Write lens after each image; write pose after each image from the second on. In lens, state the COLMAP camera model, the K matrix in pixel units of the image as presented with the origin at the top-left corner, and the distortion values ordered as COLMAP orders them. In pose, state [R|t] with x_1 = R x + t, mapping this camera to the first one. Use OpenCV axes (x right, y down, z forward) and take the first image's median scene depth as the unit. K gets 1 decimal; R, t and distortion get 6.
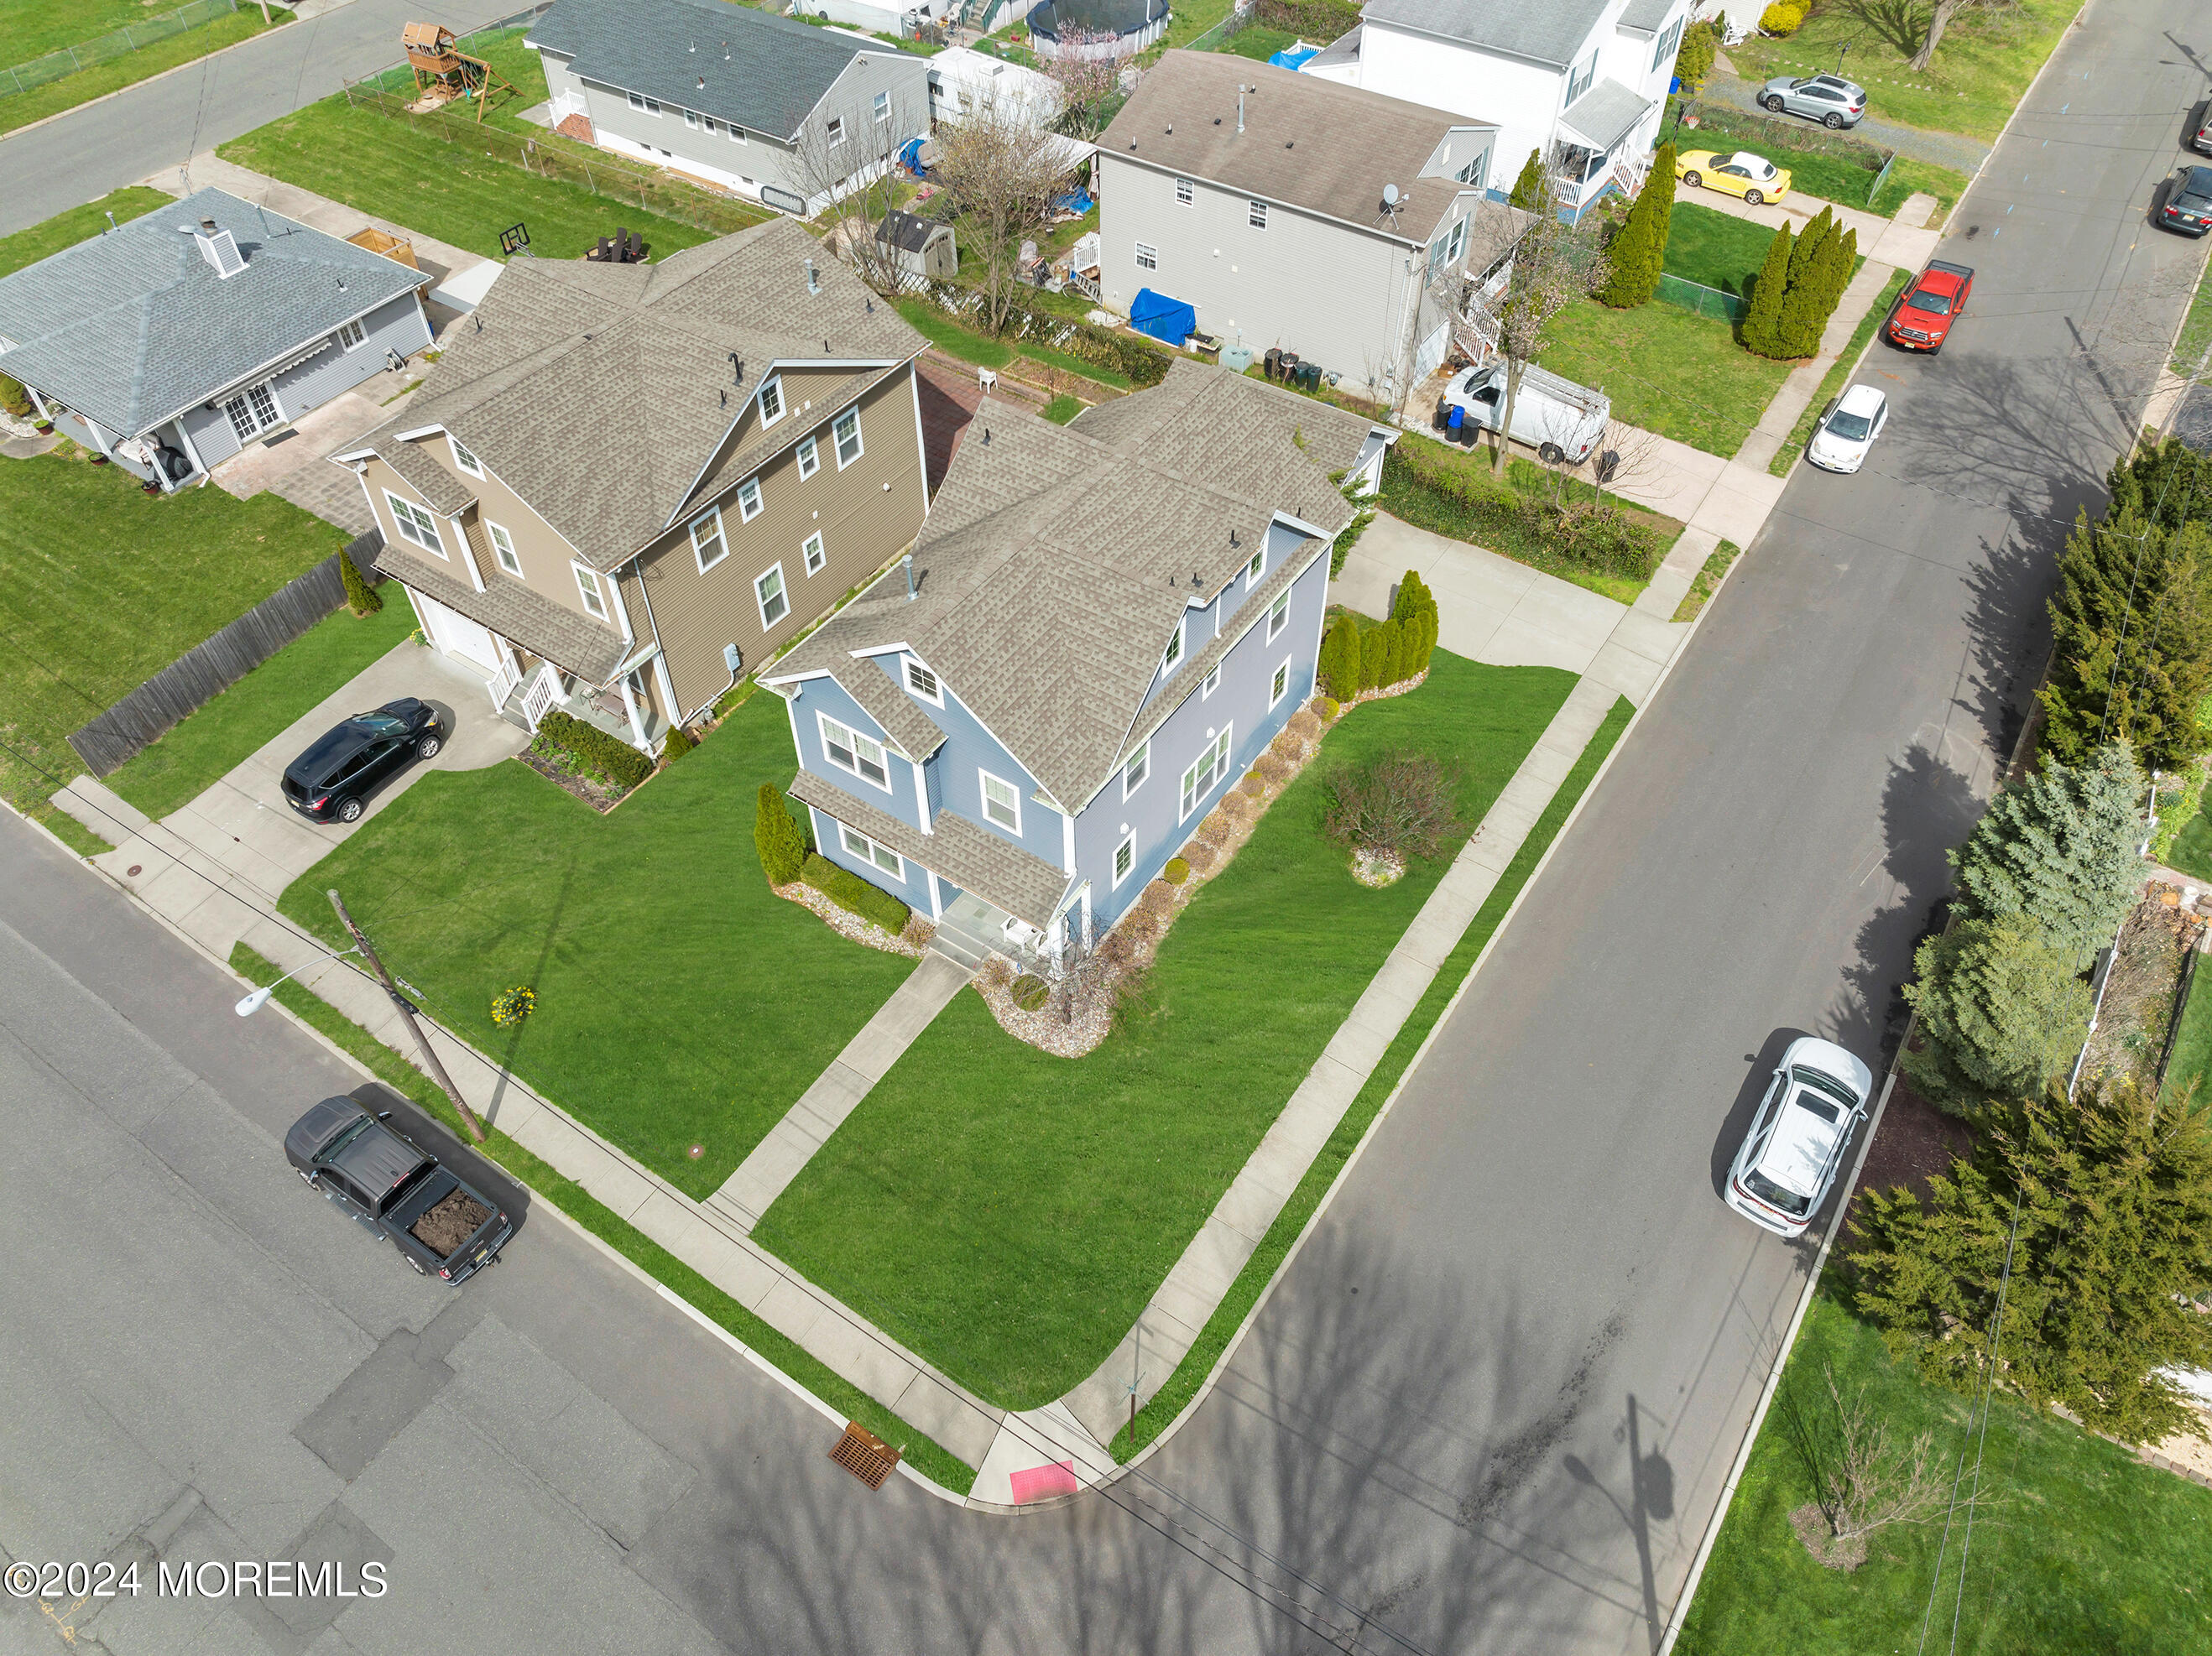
lens RADIAL K [[1552.3, 0, 1106.0], [0, 1552.3, 828.0], [0, 0, 1]] dist [-0.037279, 0.002053]
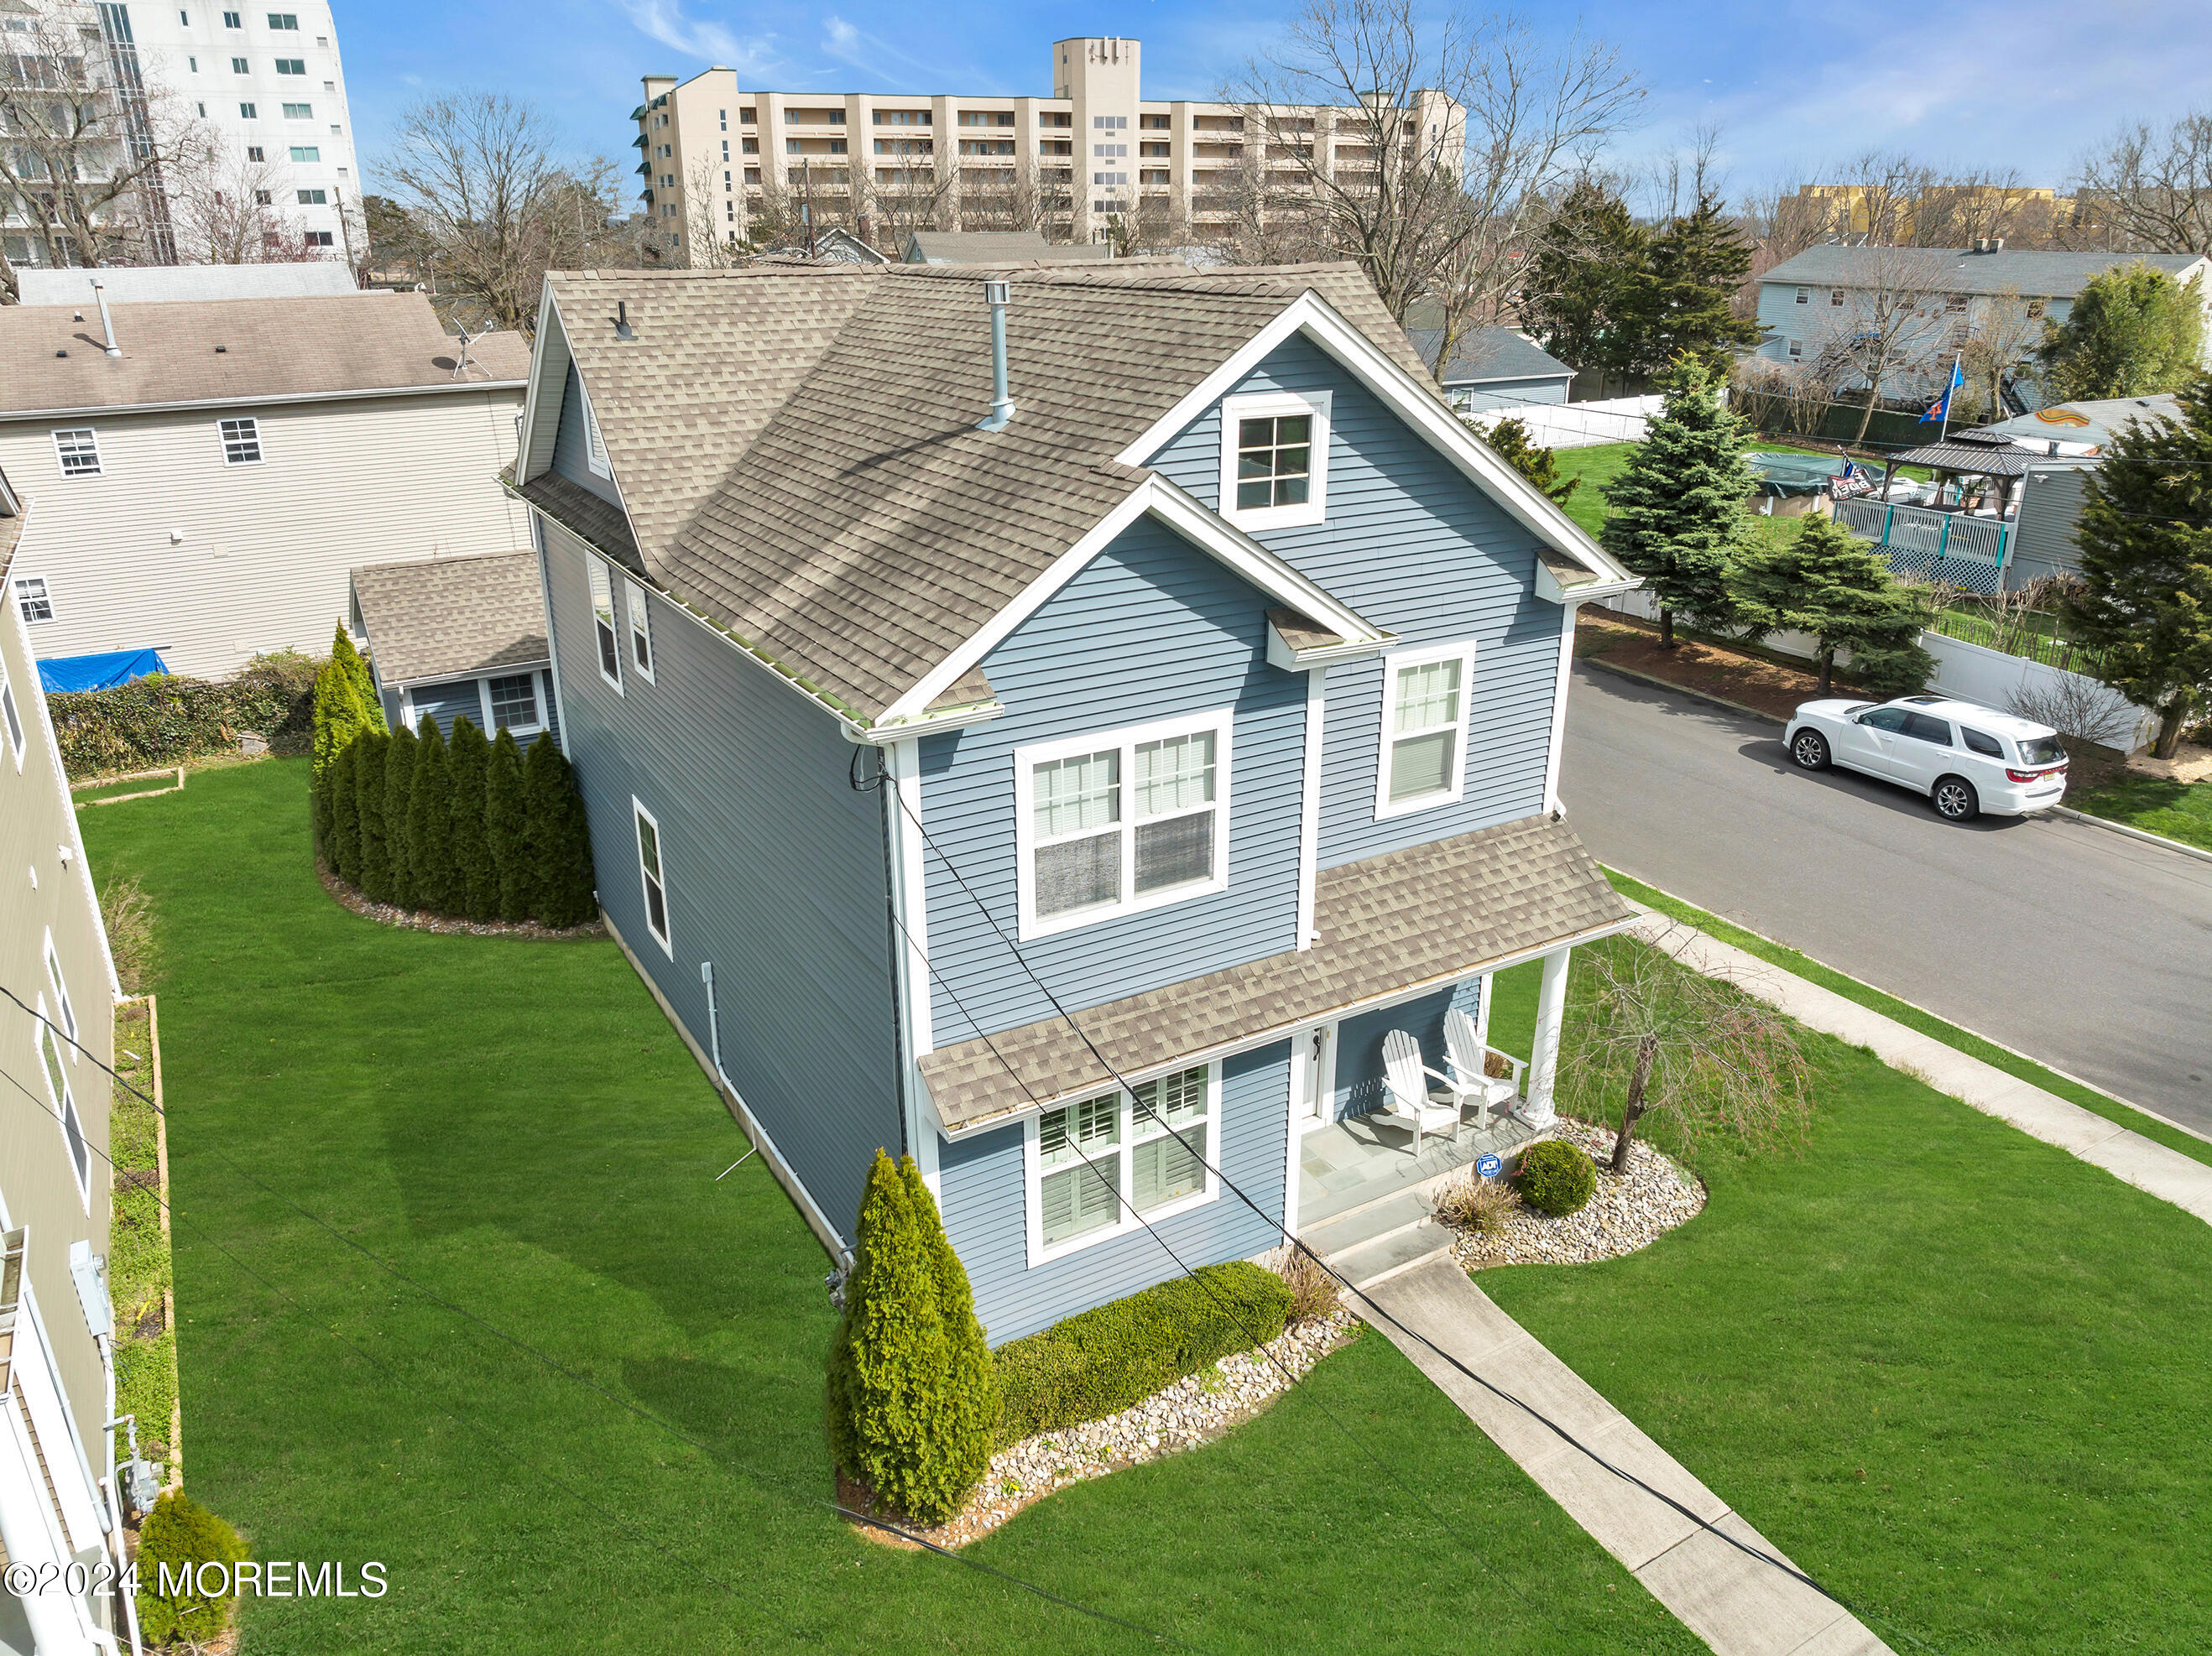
lens RADIAL K [[1567.2, 0, 1102.1], [0, 1567.2, 818.9], [0, 0, 1]] dist [-0.049065, 0.021915]
pose [[0.427432, -0.326387, 0.843074, -0.420674], [0.672517, 0.738017, -0.055246, -0.030261], [-0.604171, 0.590595, 0.534953, 0.729540]]
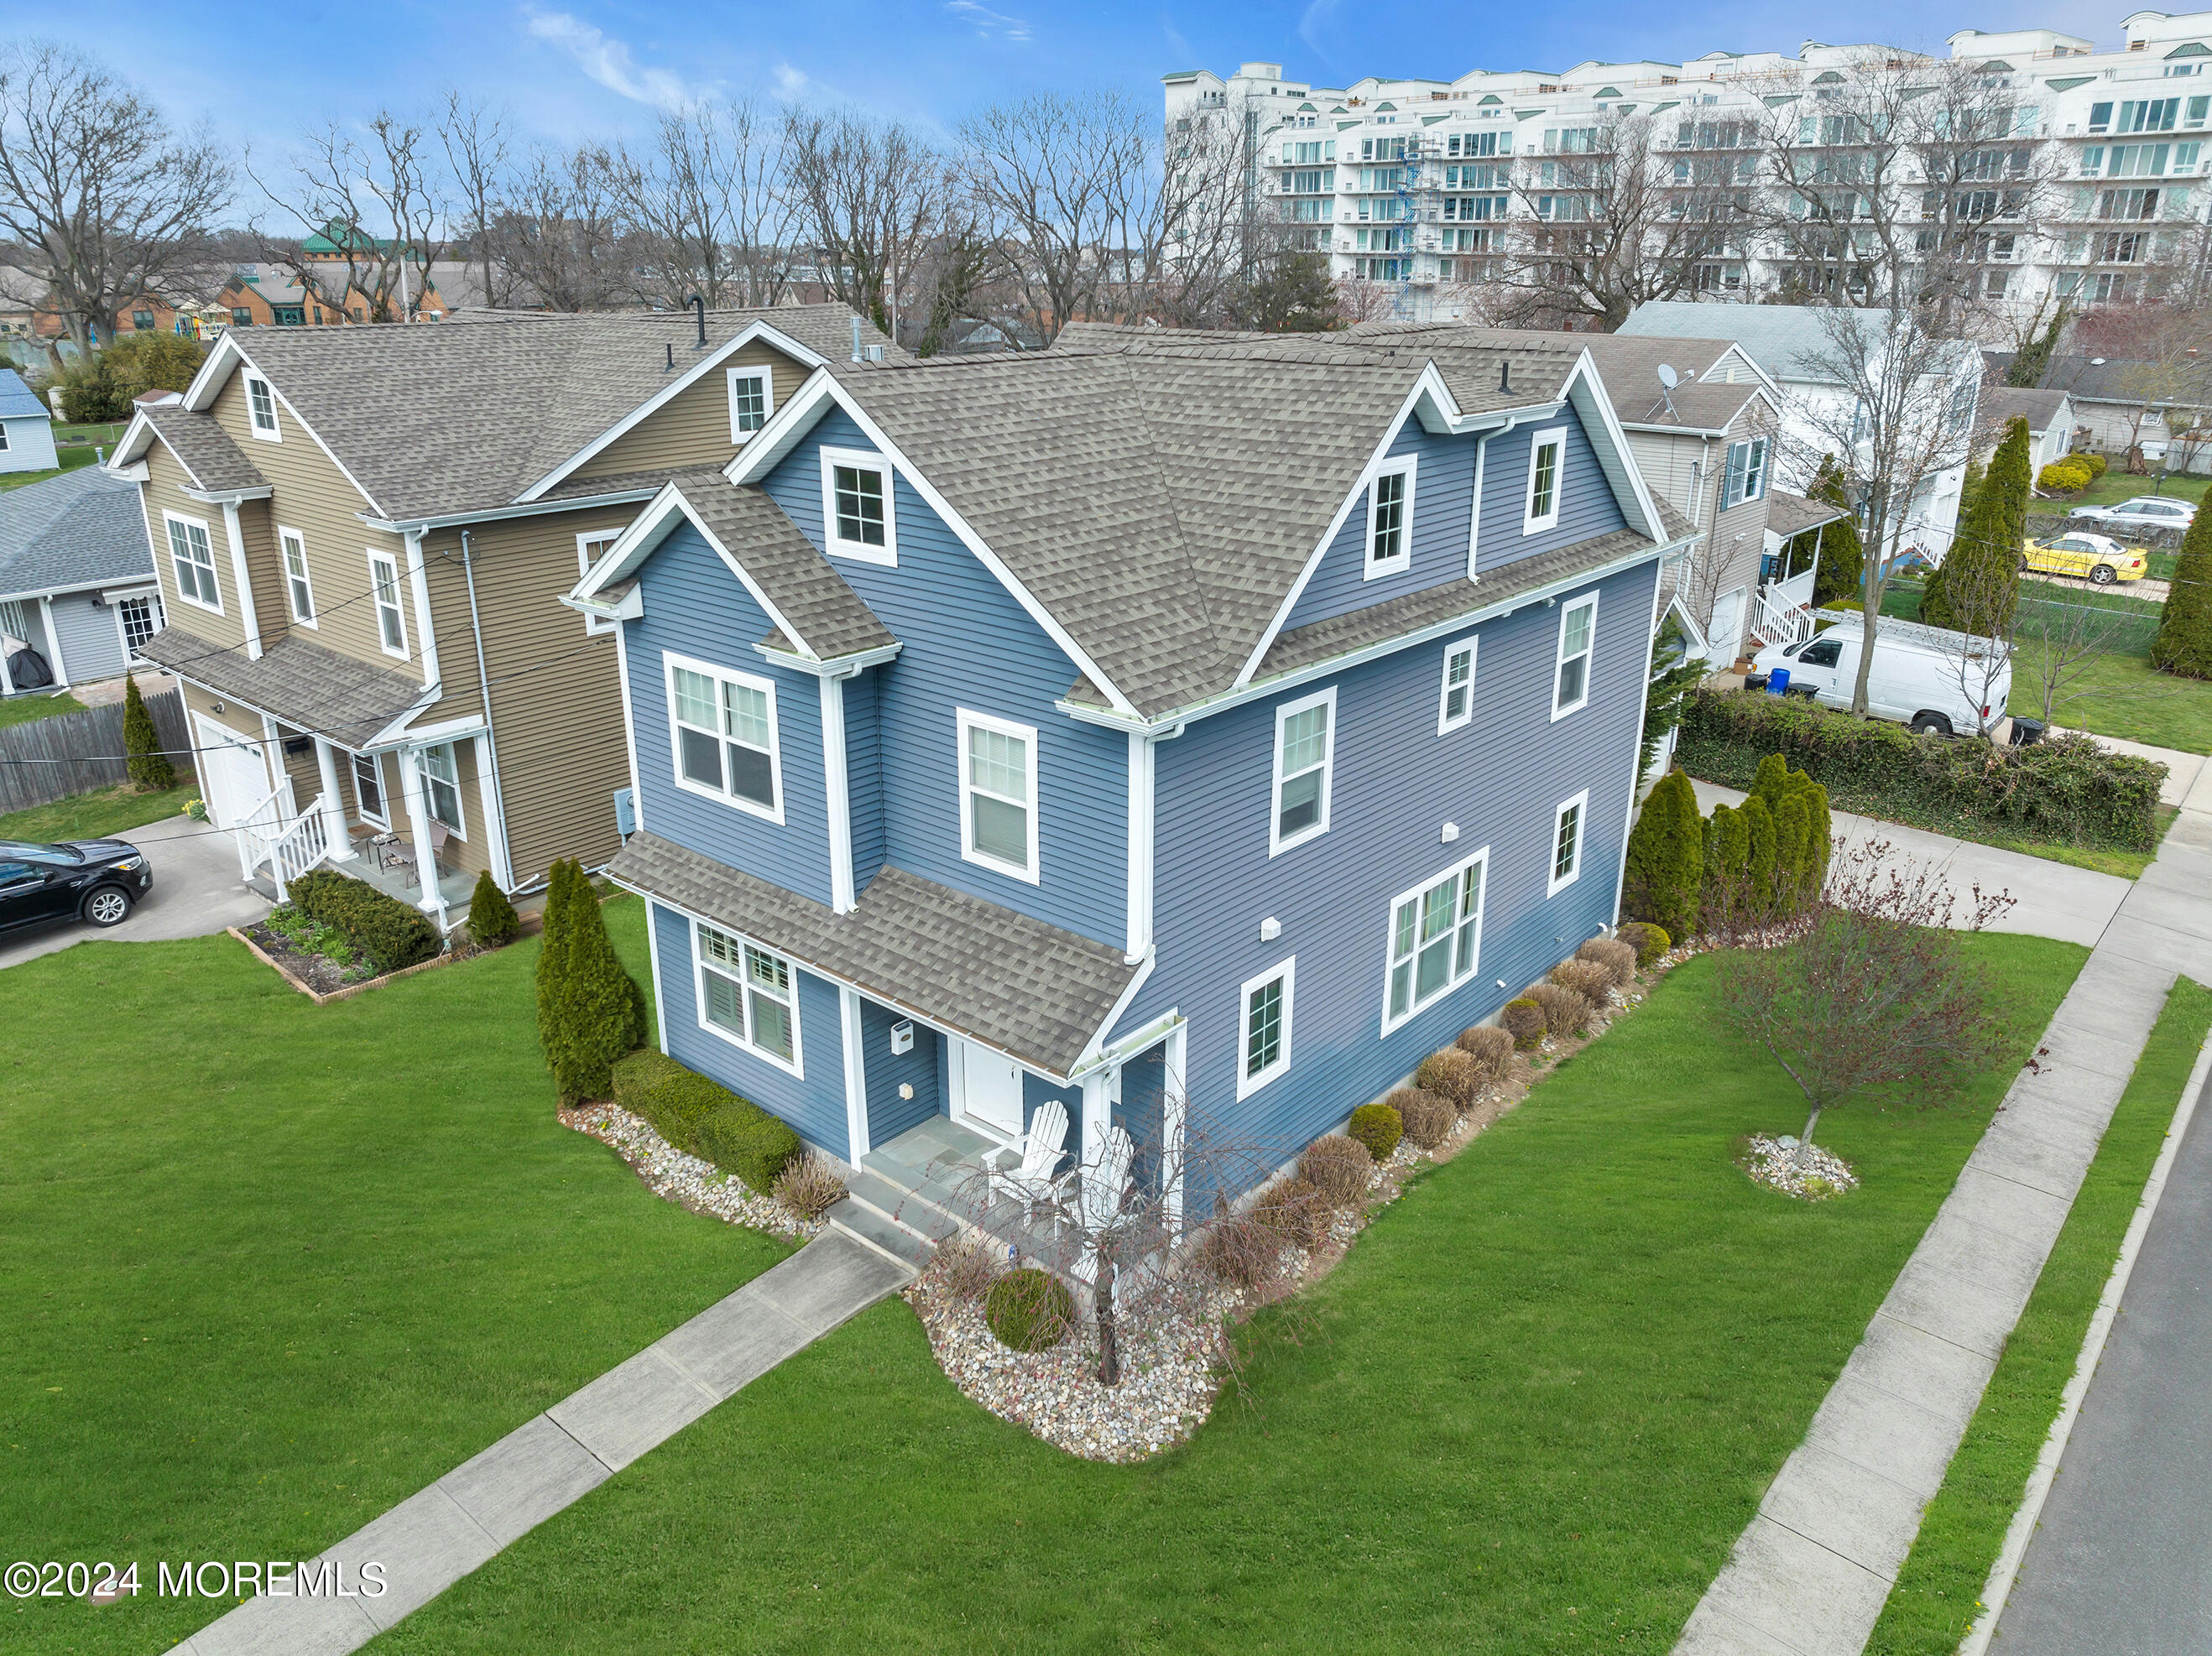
lens RADIAL K [[1555.7, 0, 1108.0], [0, 1555.7, 817.5], [0, 0, 1]] dist [-0.038020, 0.004375]
pose [[0.993150, 0.046428, -0.107225, 0.010857], [-0.090797, 0.884241, -0.458120, 0.168418], [0.073543, 0.464718, 0.882399, 0.529610]]
